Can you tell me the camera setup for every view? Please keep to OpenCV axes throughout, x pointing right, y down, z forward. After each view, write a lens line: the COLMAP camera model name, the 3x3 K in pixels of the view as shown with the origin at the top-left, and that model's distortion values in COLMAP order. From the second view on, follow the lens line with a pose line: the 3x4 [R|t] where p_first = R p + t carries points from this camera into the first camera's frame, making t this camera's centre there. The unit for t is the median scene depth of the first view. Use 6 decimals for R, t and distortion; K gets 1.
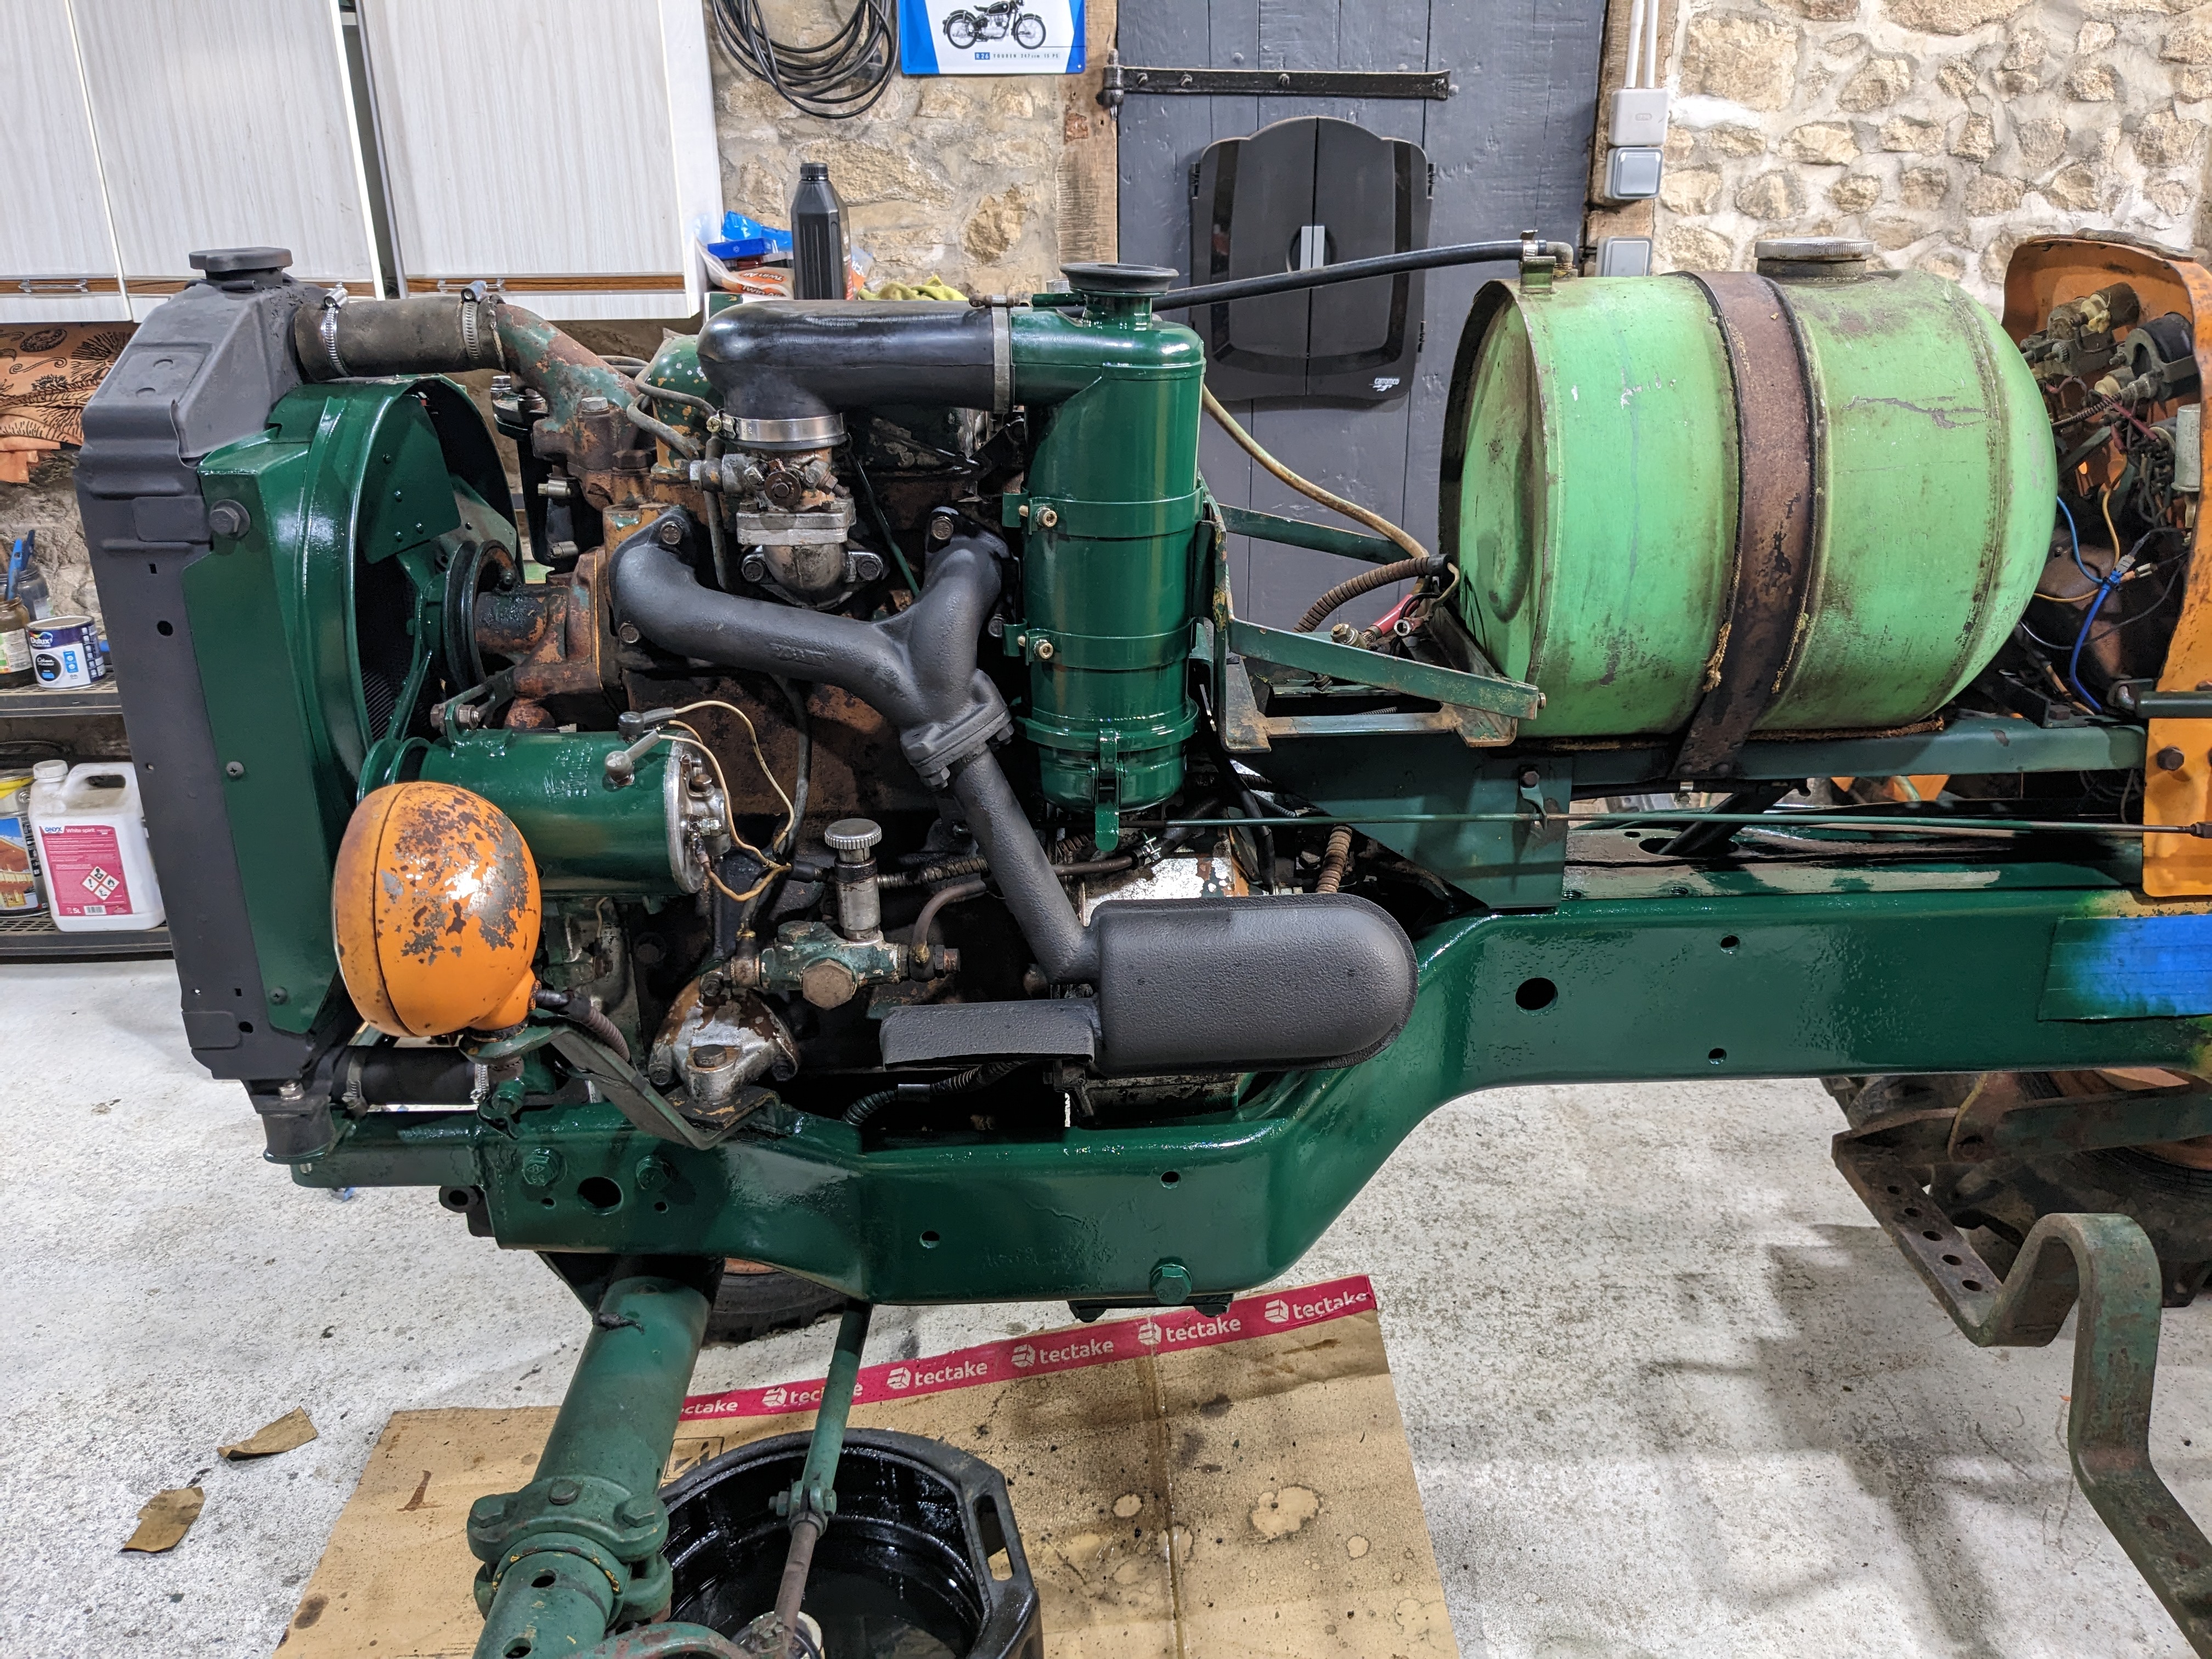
lens RADIAL K [[1748.2, 0, 1137.2], [0, 1748.2, 831.9], [0, 0, 1]] dist [0.040459, -0.067194]
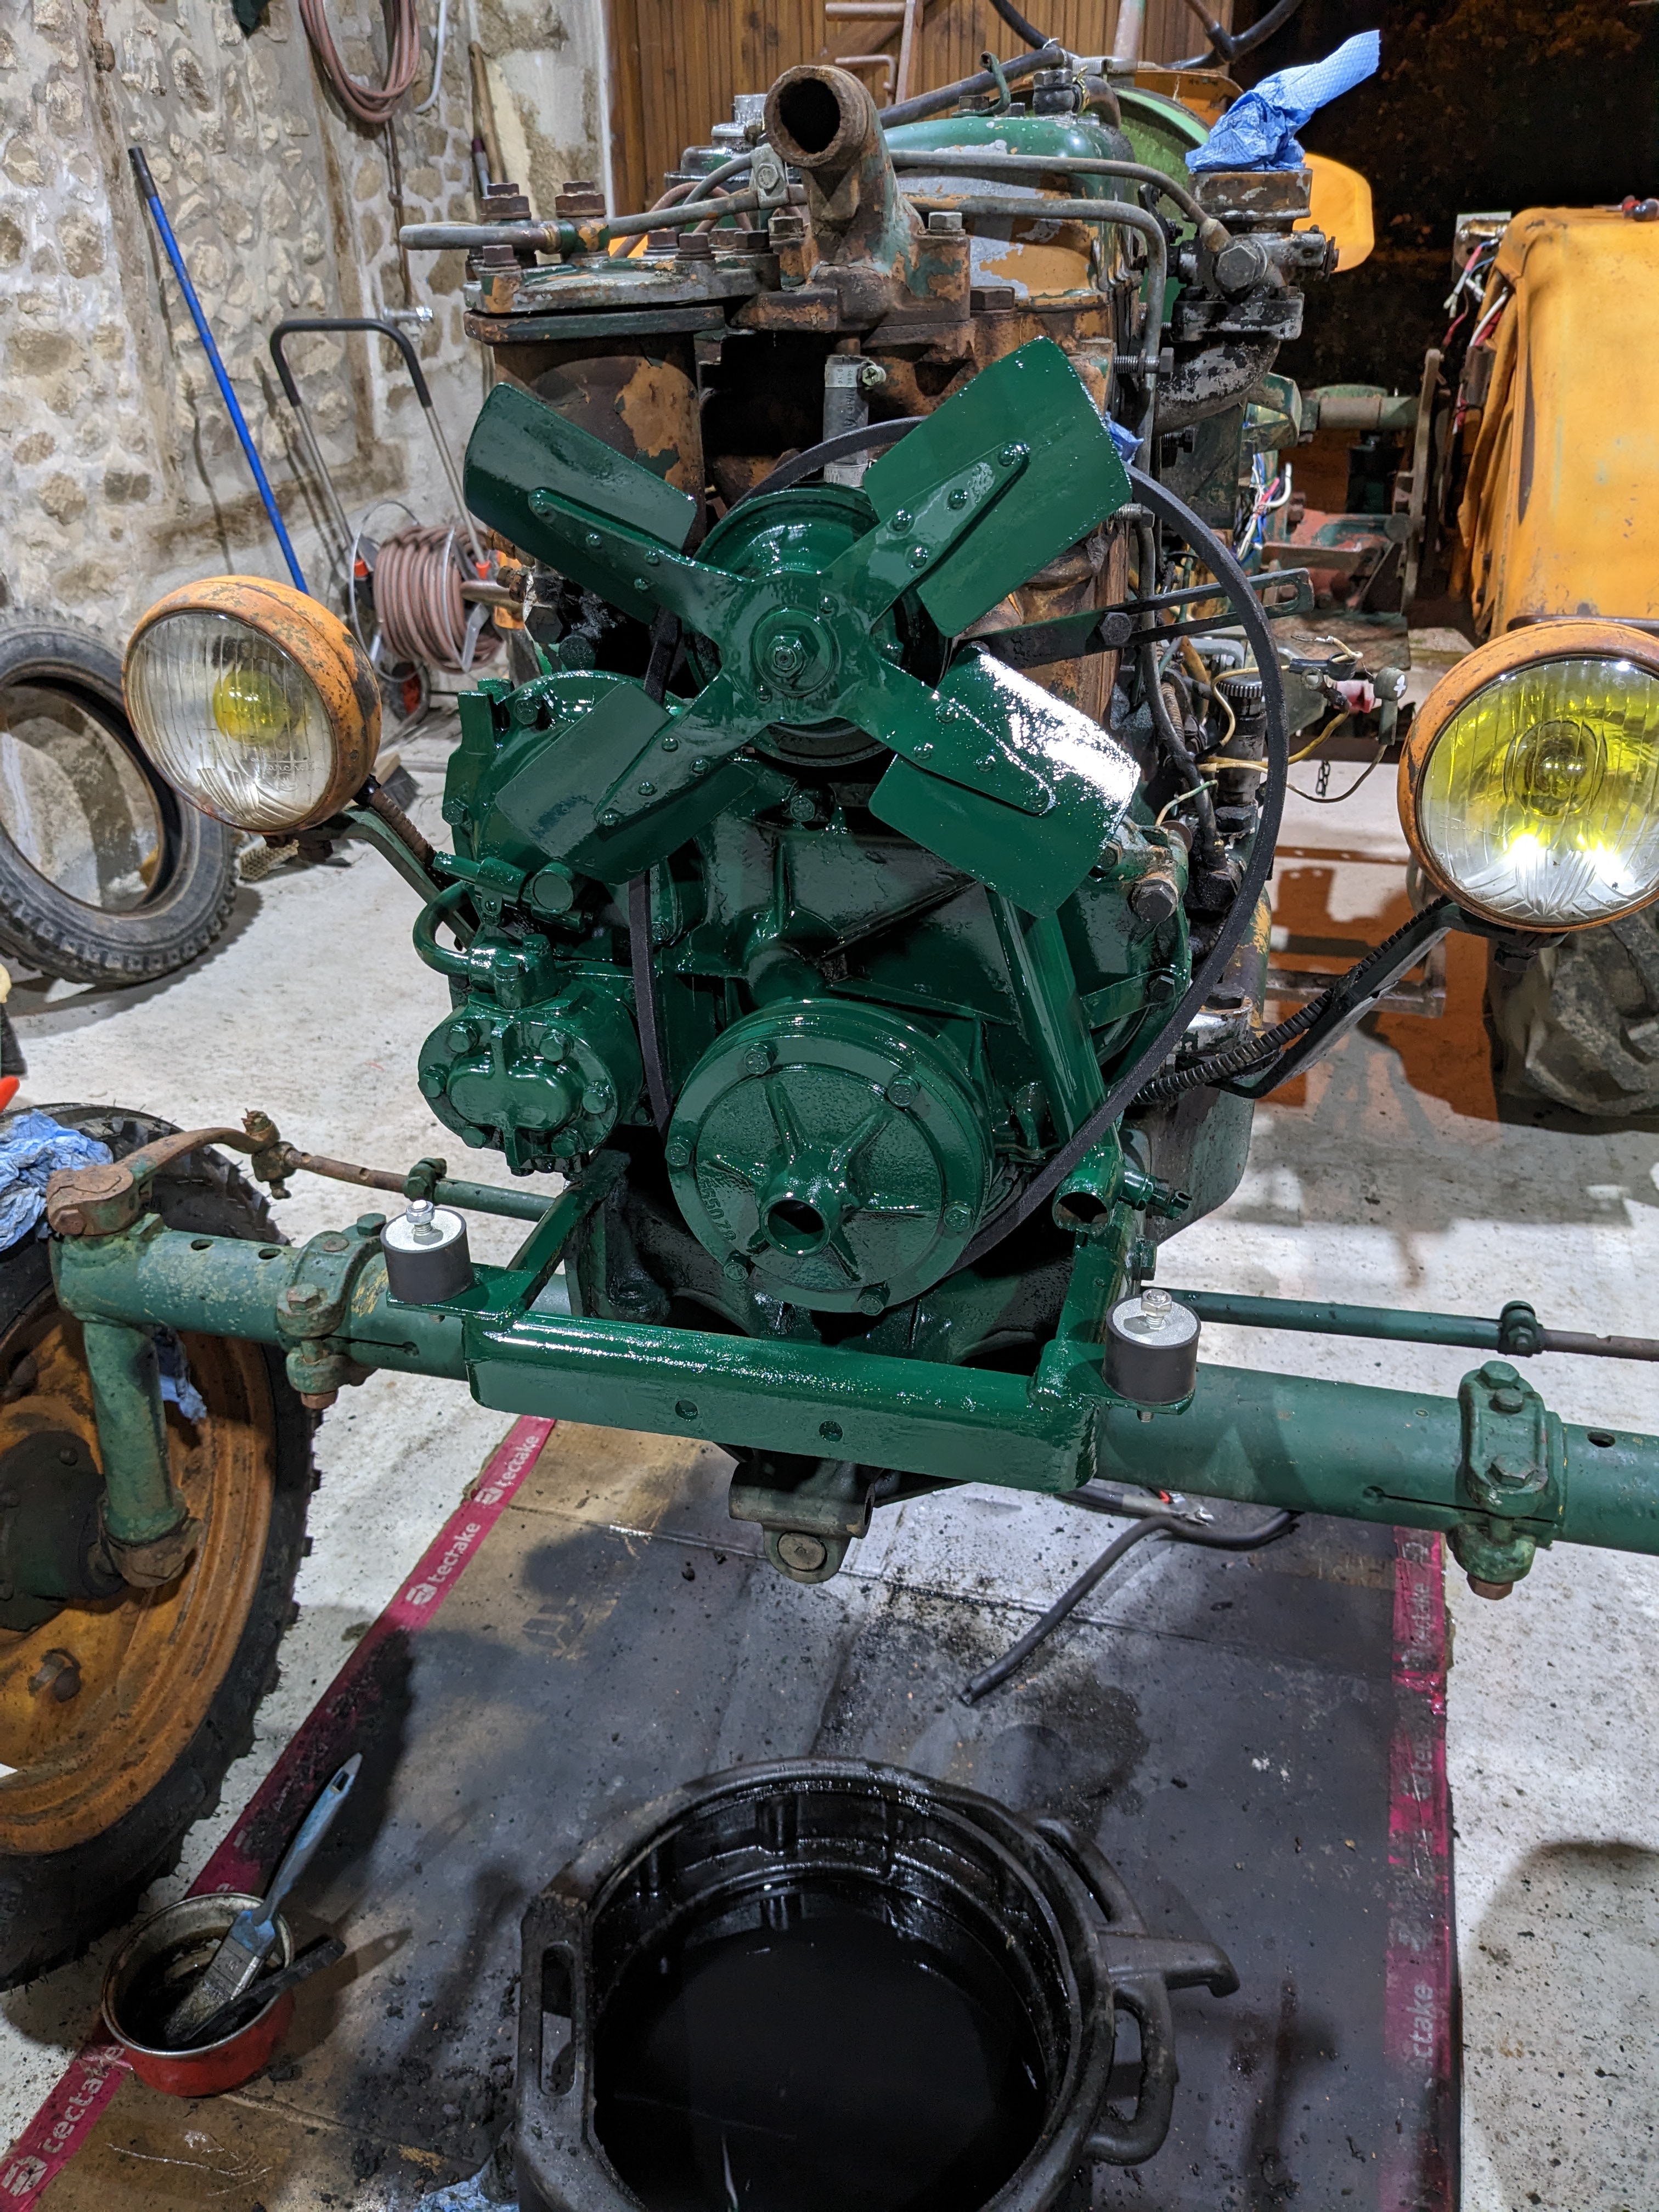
lens RADIAL K [[1748.2, 0, 818.7], [0, 1748.2, 1095.7], [0, 0, 1]] dist [0.040459, -0.067194]
pose [[0.277112, -0.451085, 0.848370, -0.419723], [0.378744, 0.862740, 0.335012, -0.077801], [-0.883041, 0.228479, 0.409921, 0.330425]]
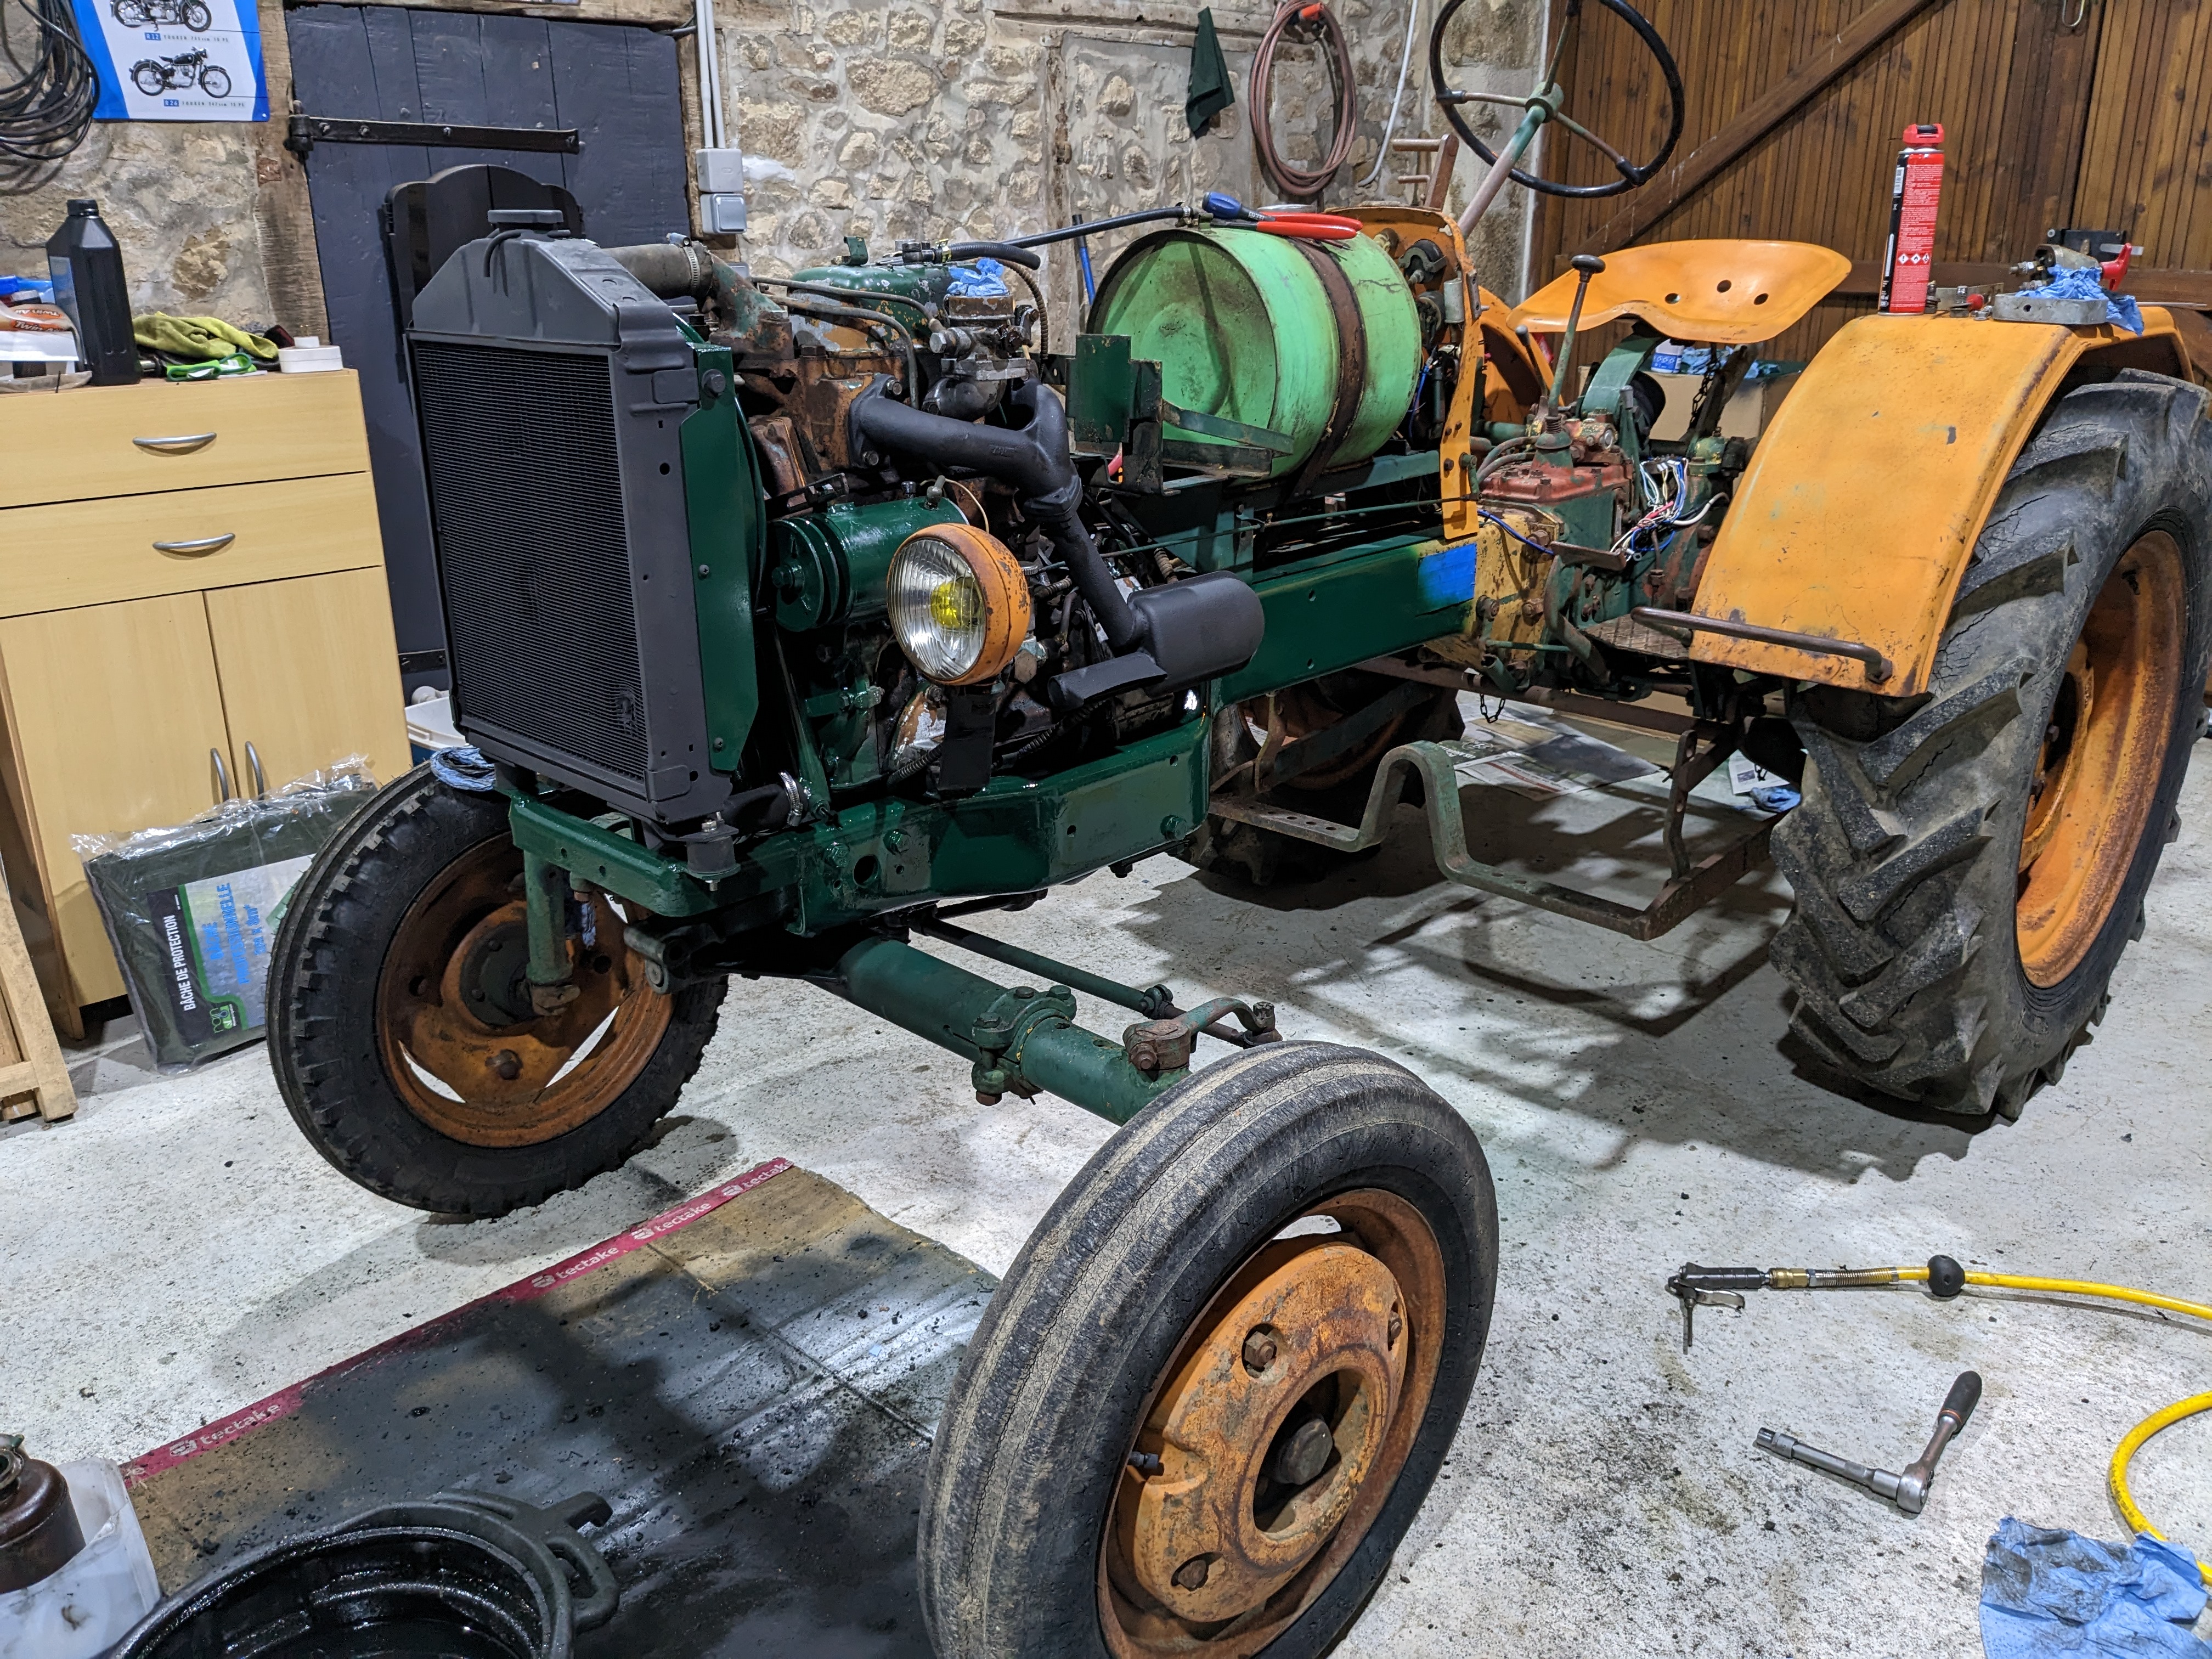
lens RADIAL K [[1748.2, 0, 1113.9], [0, 1748.2, 826.0], [0, 0, 1]] dist [0.040459, -0.067194]
pose [[0.716613, -0.230839, 0.658164, -0.458747], [0.263188, 0.963378, 0.051327, 0.064326], [-0.645909, 0.136439, 0.751123, -0.084456]]
